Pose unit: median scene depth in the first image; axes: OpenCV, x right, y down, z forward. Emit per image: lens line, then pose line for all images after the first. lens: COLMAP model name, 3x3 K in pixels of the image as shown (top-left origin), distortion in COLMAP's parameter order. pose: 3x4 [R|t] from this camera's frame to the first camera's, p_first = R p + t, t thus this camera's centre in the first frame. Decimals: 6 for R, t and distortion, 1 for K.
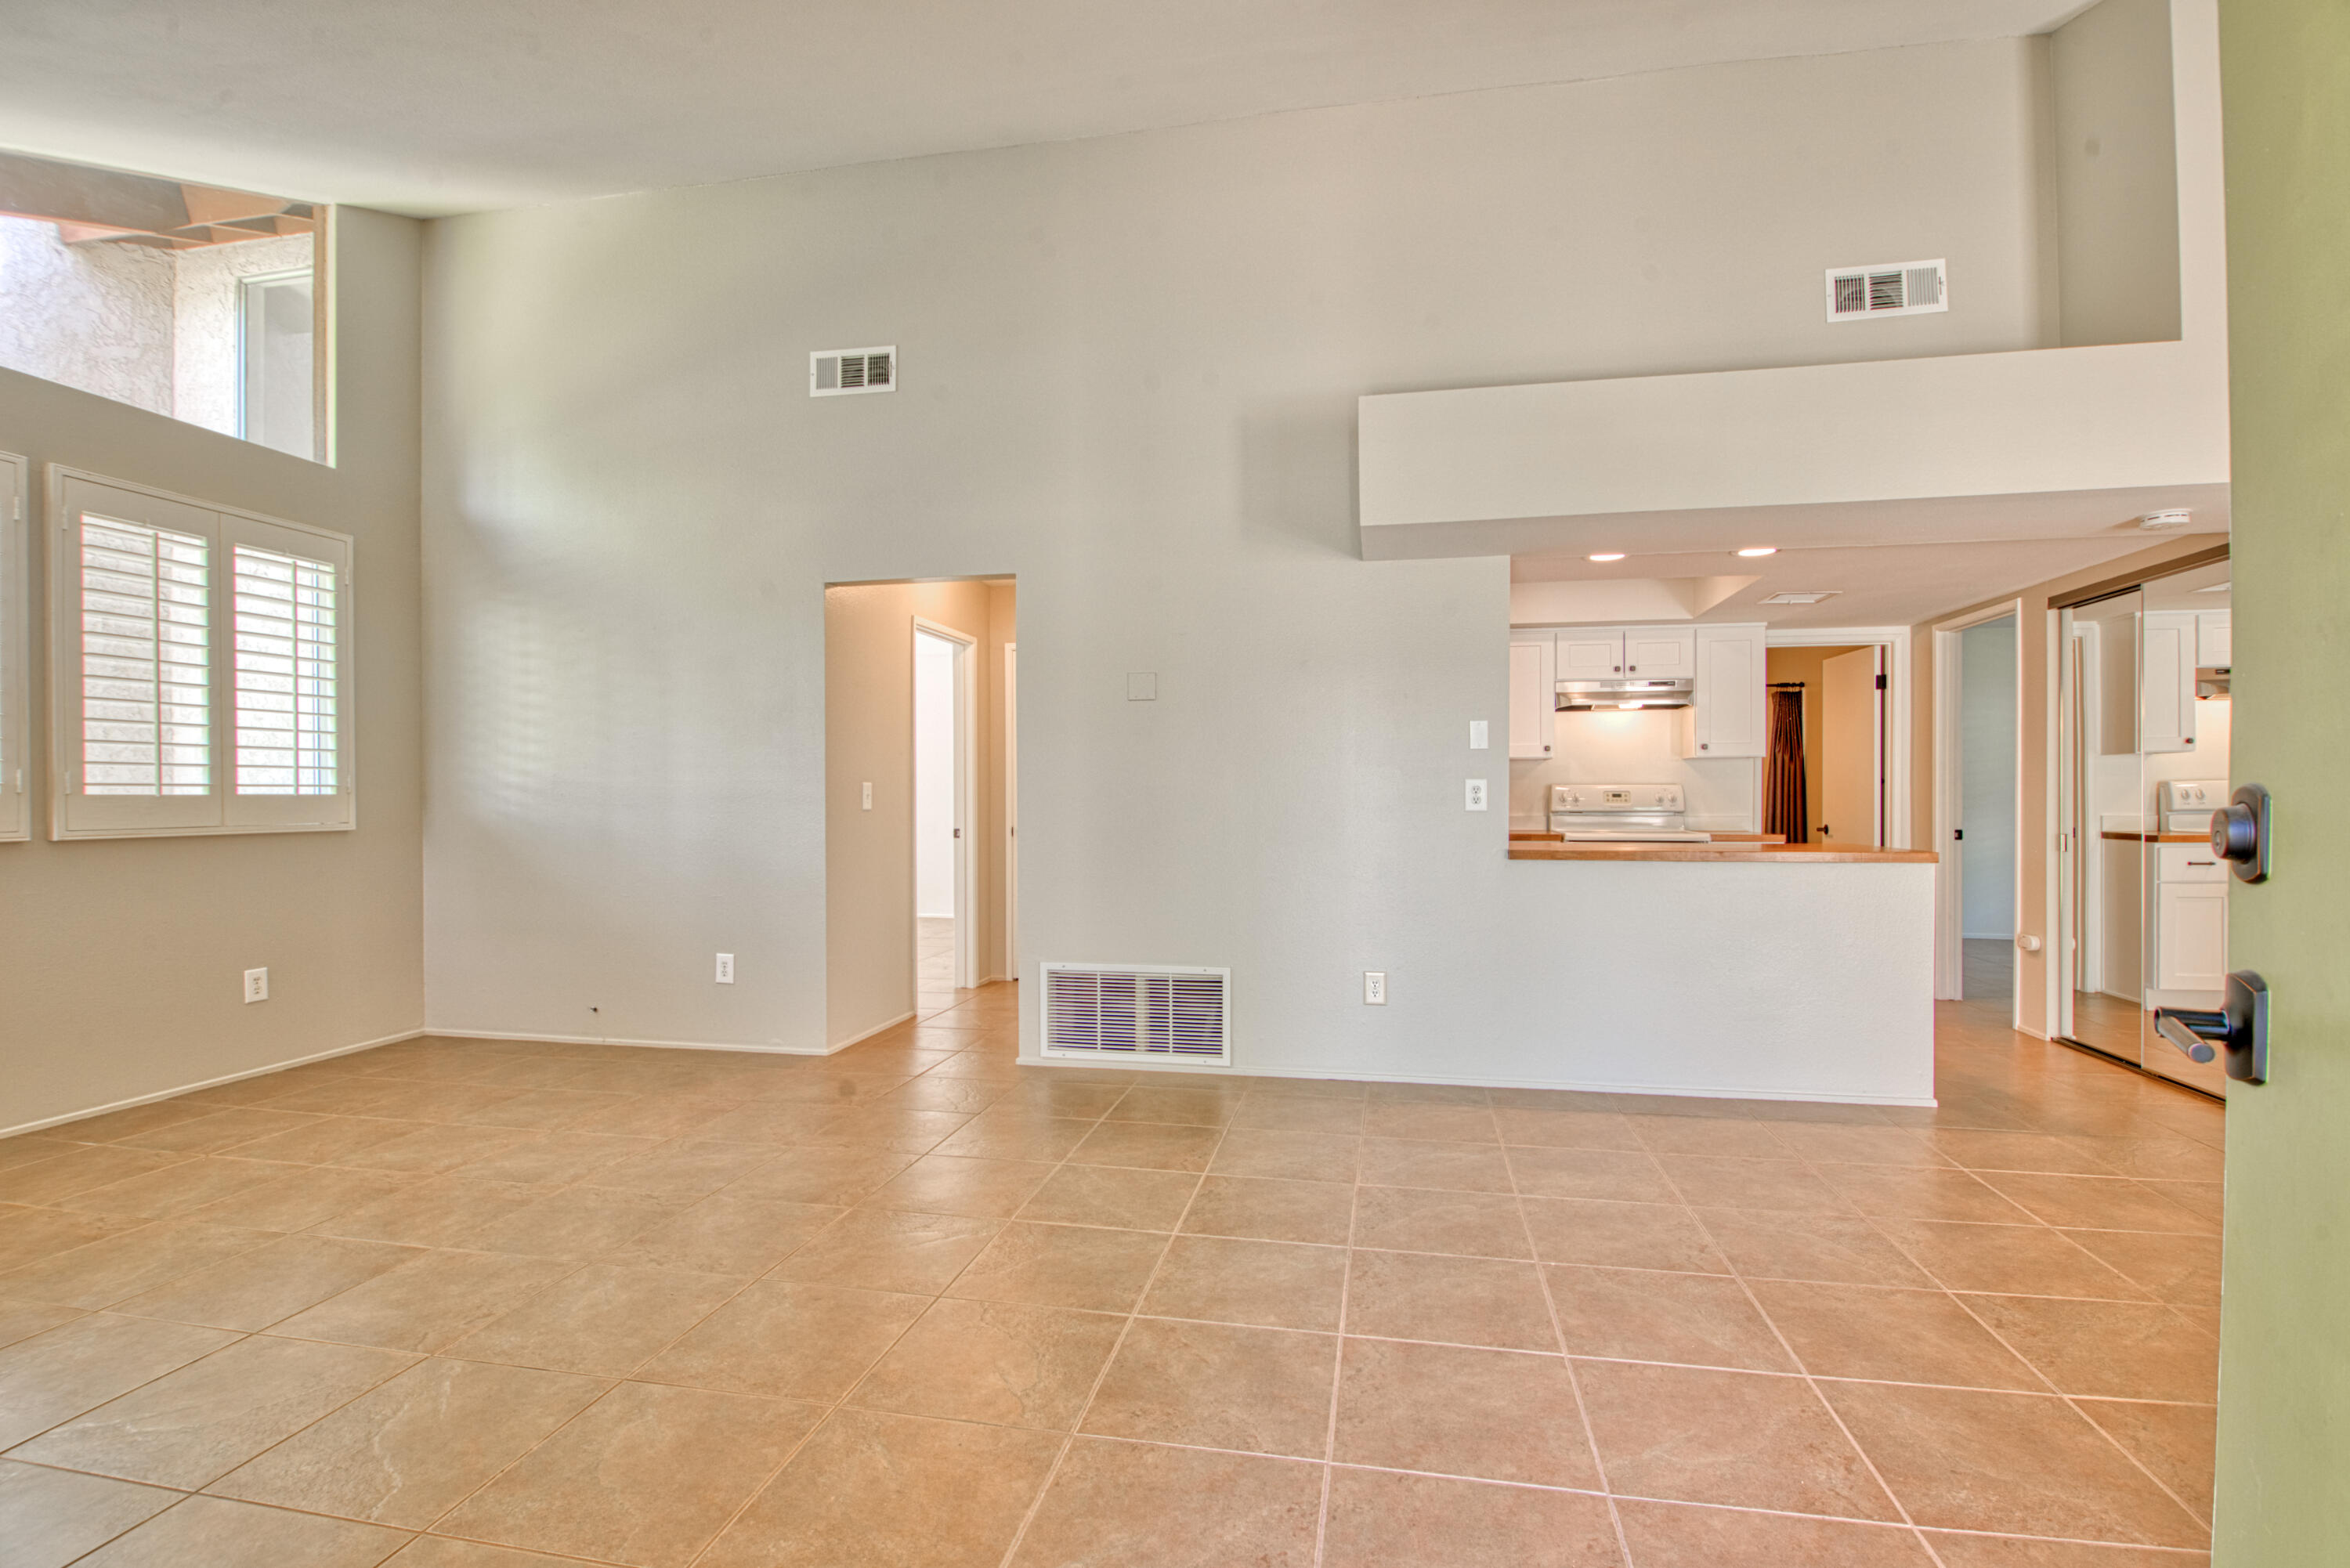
lens RADIAL K [[1075.7, 0, 1214.0], [0, 1075.7, 810.2], [0, 0, 1]] dist [-0.014201, -0.003423]
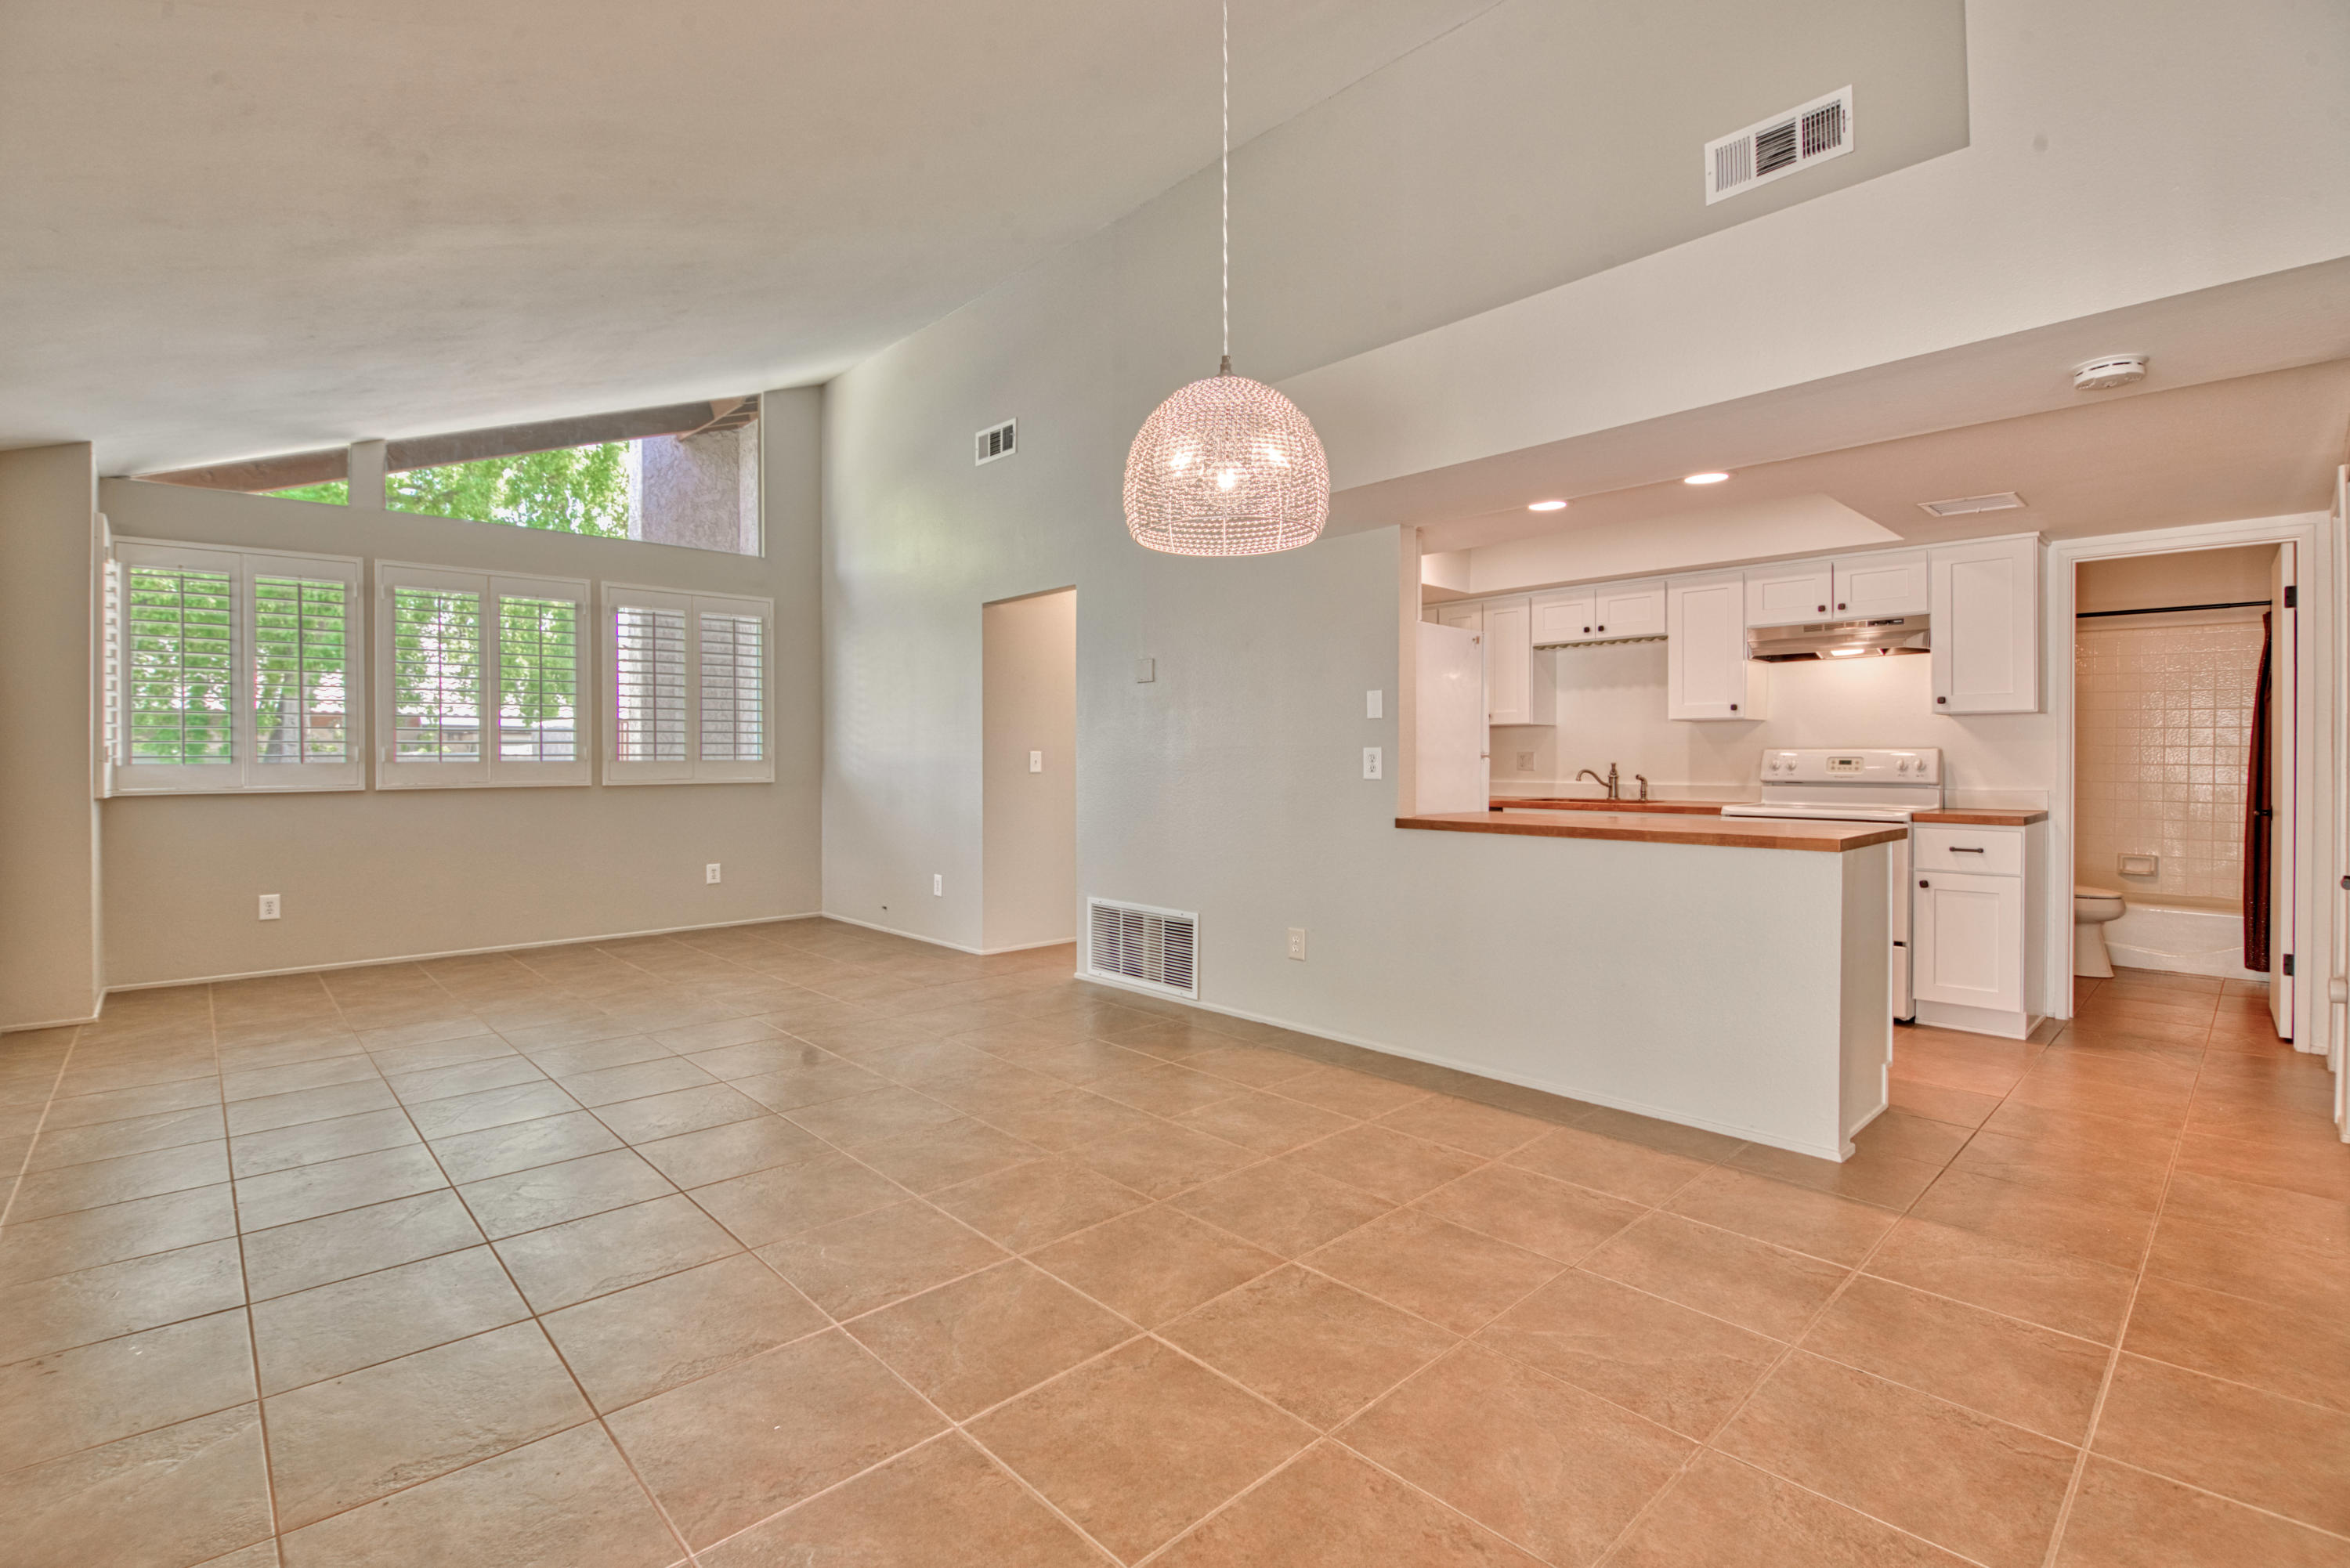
lens RADIAL K [[1075.7, 0, 1170.4], [0, 1075.7, 763.9], [0, 0, 1]] dist [-0.014201, -0.003423]
pose [[0.804777, 0.004185, -0.593562, 0.666360], [-0.008536, 0.999953, -0.004523, -0.006735], [0.593515, 0.008707, 0.804776, 0.063560]]
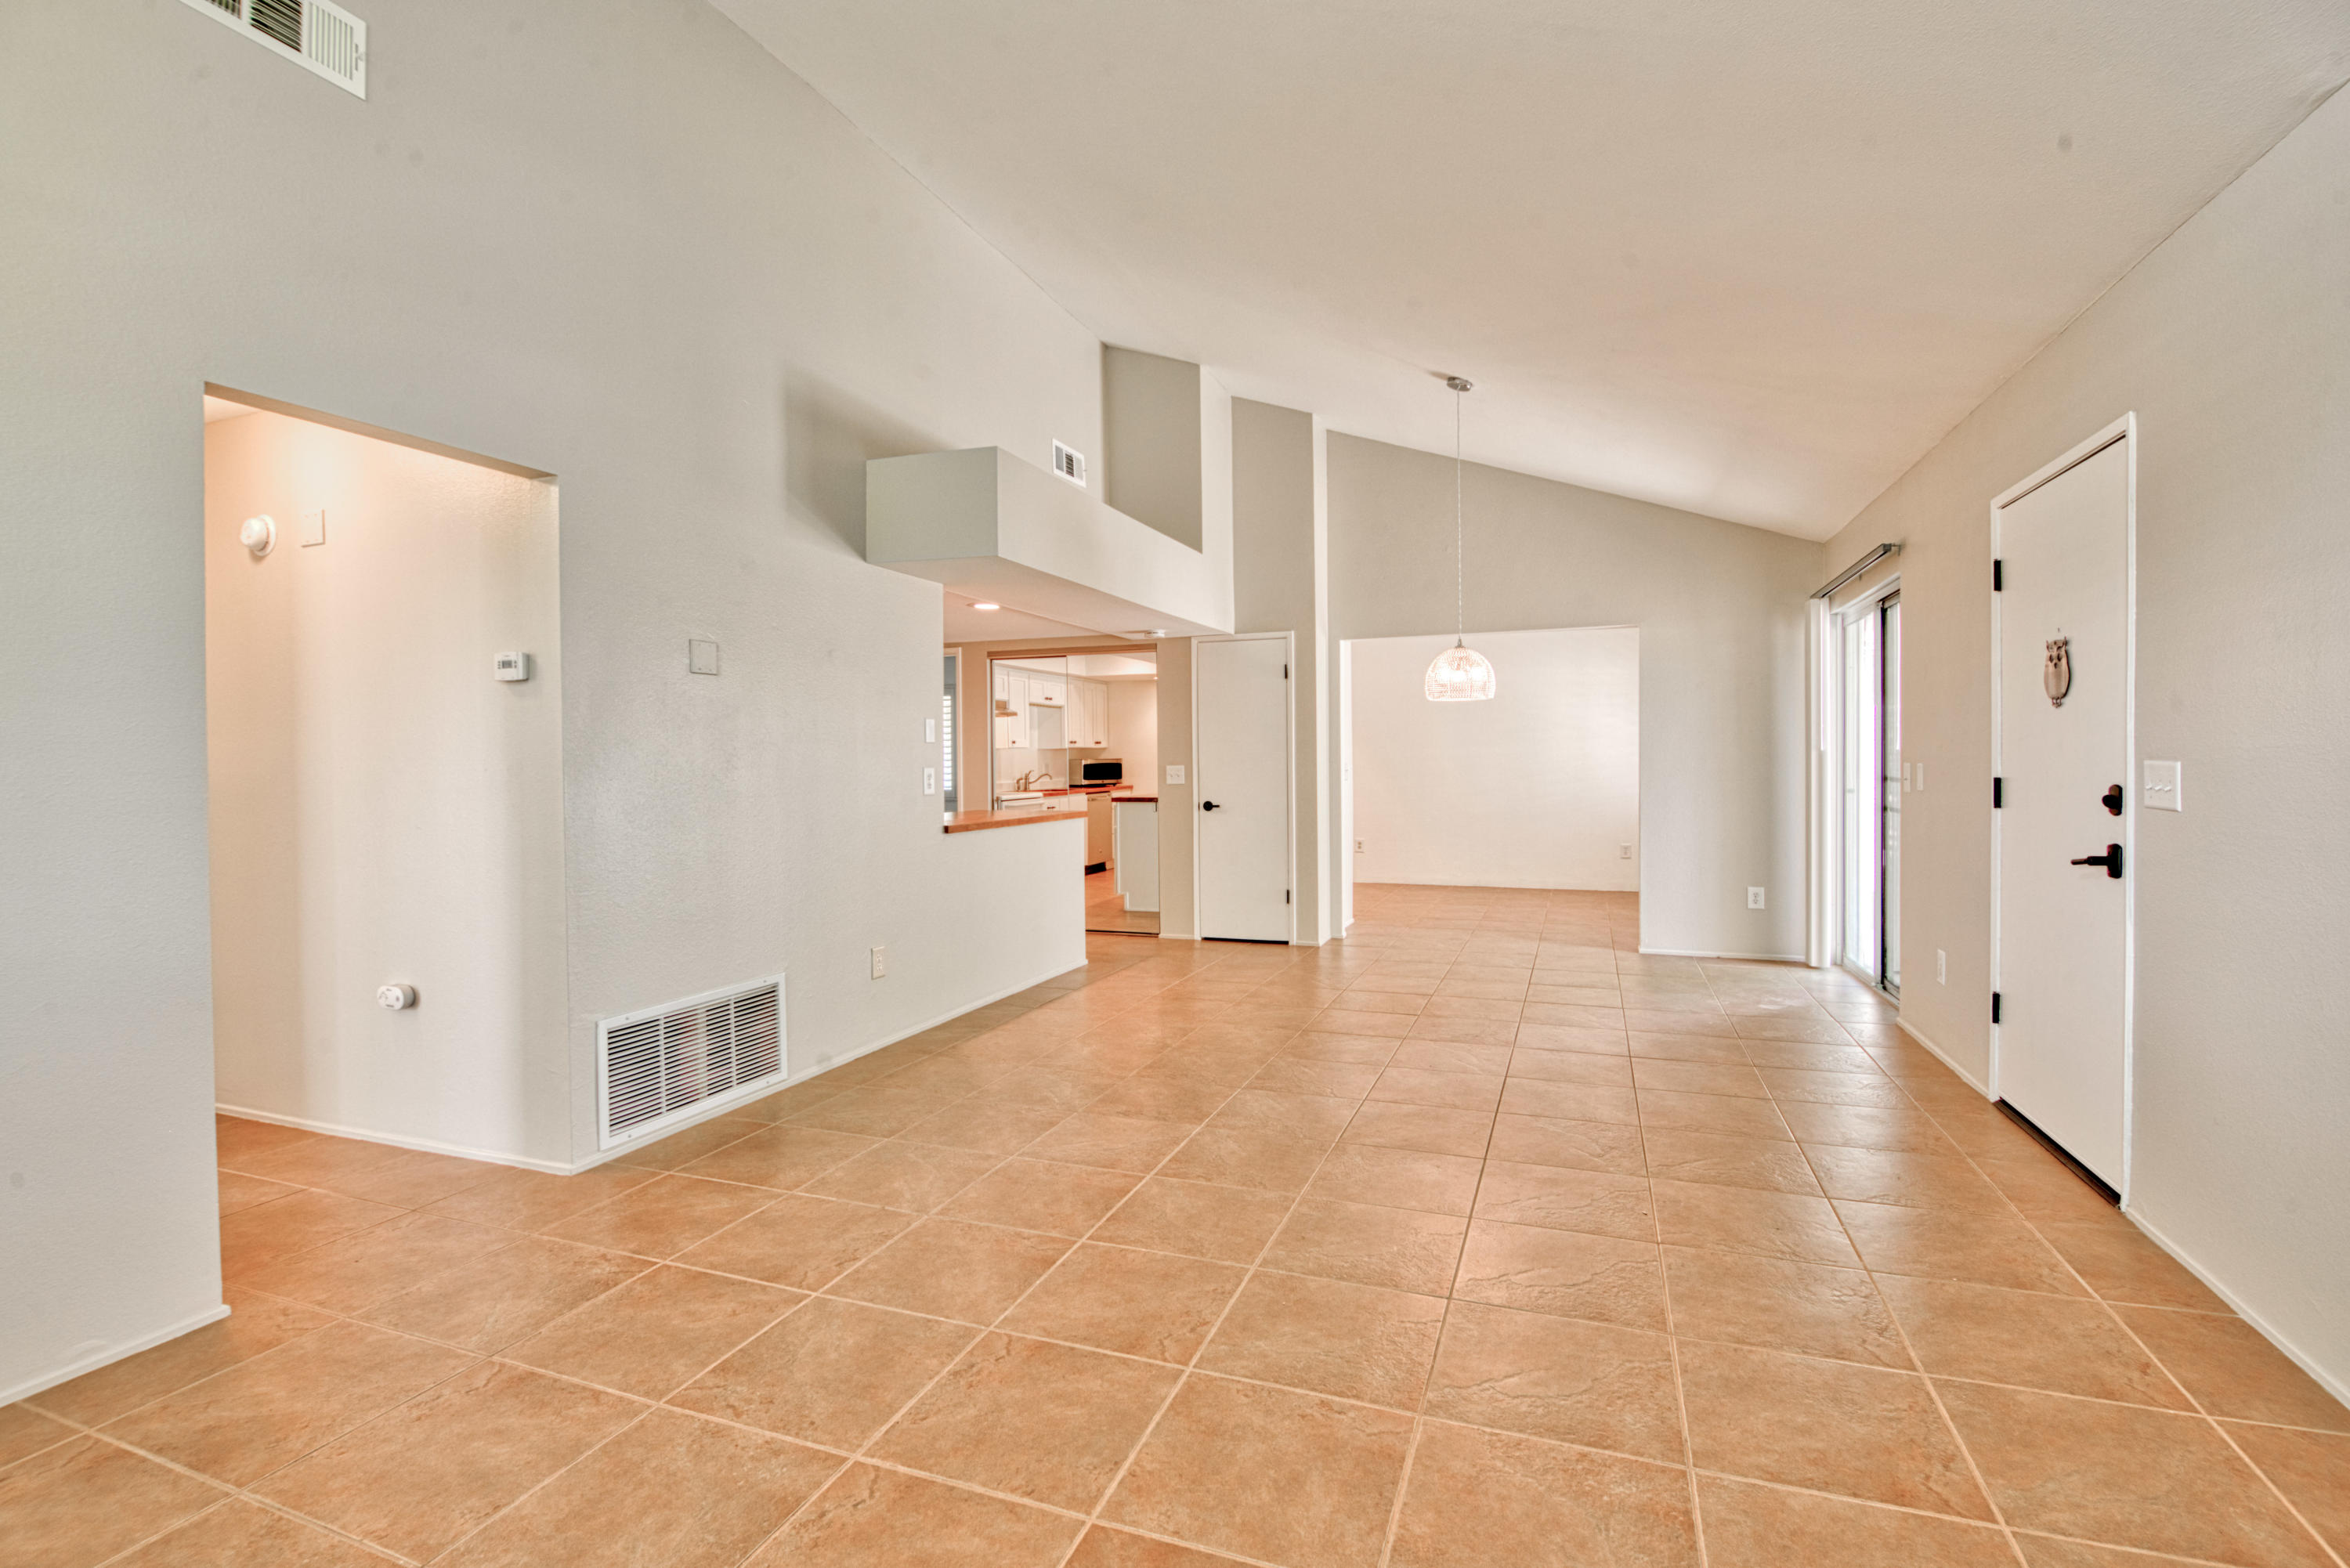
lens RADIAL K [[1075.7, 0, 1142.0], [0, 1075.7, 765.5], [0, 0, 1]] dist [-0.014201, -0.003423]
pose [[0.197493, -0.001710, 0.980303, -0.824380], [0.023409, 0.999722, -0.002972, -0.021212], [-0.980025, 0.023535, 0.197478, 0.509689]]
